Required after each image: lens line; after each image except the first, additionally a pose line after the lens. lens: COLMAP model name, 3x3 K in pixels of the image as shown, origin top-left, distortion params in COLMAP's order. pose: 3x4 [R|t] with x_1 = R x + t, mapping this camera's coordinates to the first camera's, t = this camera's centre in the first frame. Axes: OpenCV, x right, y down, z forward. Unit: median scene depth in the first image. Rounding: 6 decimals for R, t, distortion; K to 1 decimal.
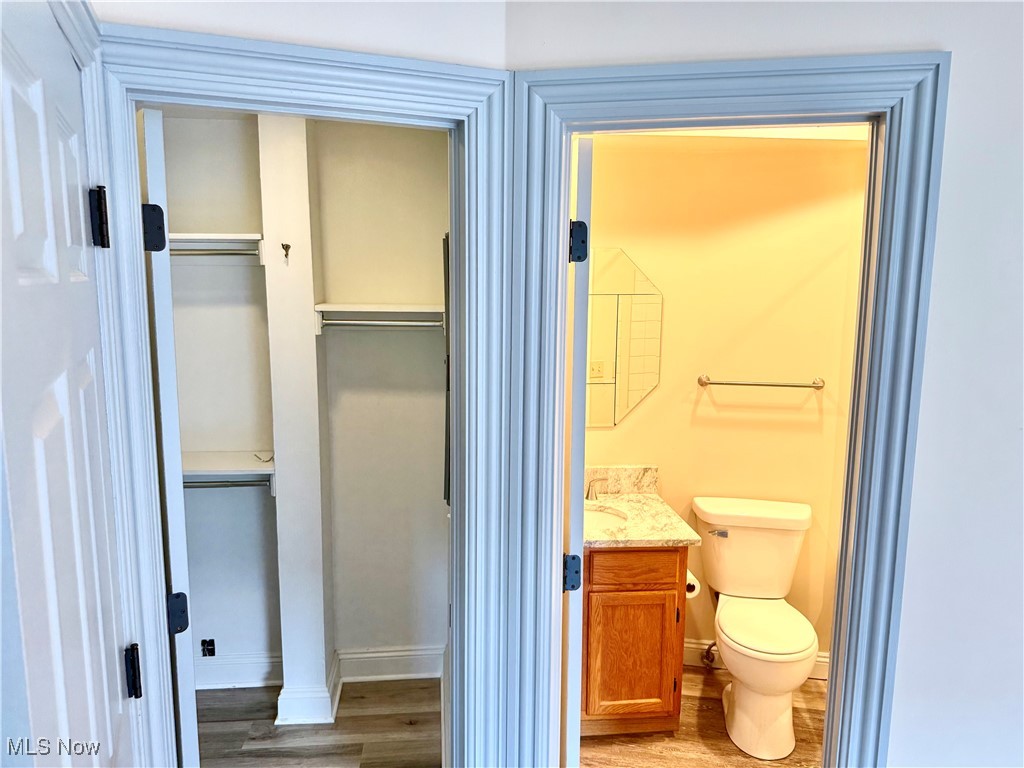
lens RADIAL K [[714.3, 0, 510.5], [0, 714.3, 383.5], [0, 0, 1]] dist [-0.005655, -0.002863]
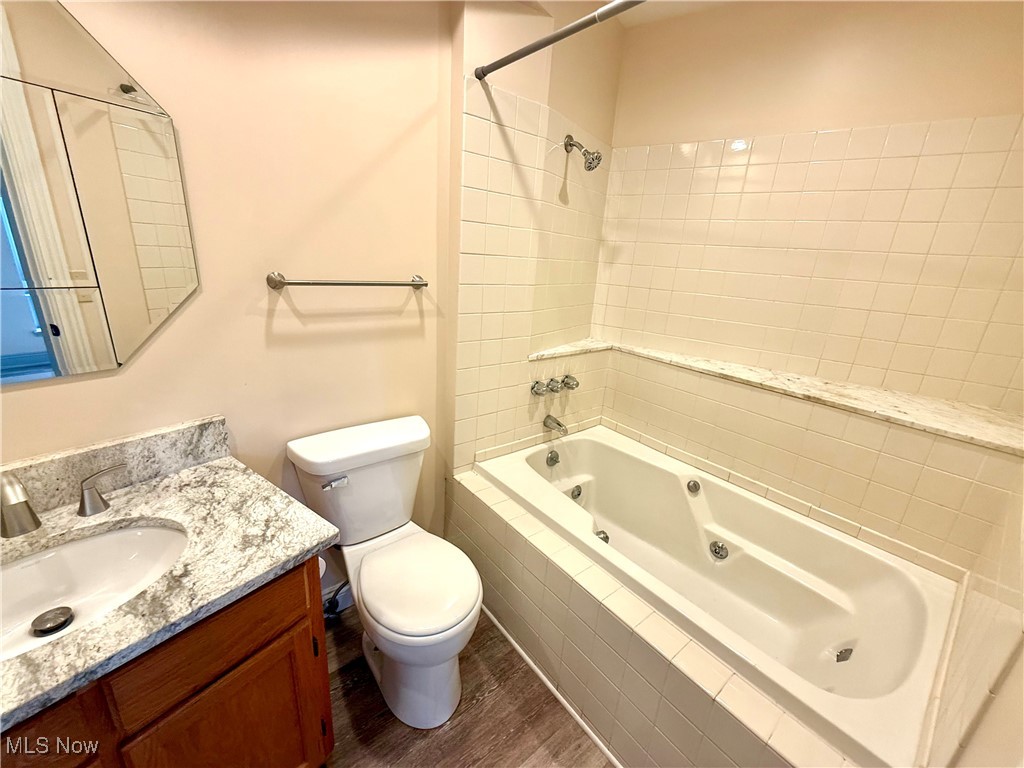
lens RADIAL K [[407.9, 0, 506.3], [0, 407.9, 383.5], [0, 0, 1]] dist [0.001200, -0.000465]
pose [[0.648585, -0.197153, 0.735165, 0.106871], [0.050744, 0.974923, 0.216681, 0.018652], [-0.759449, -0.103231, 0.642325, 0.576185]]
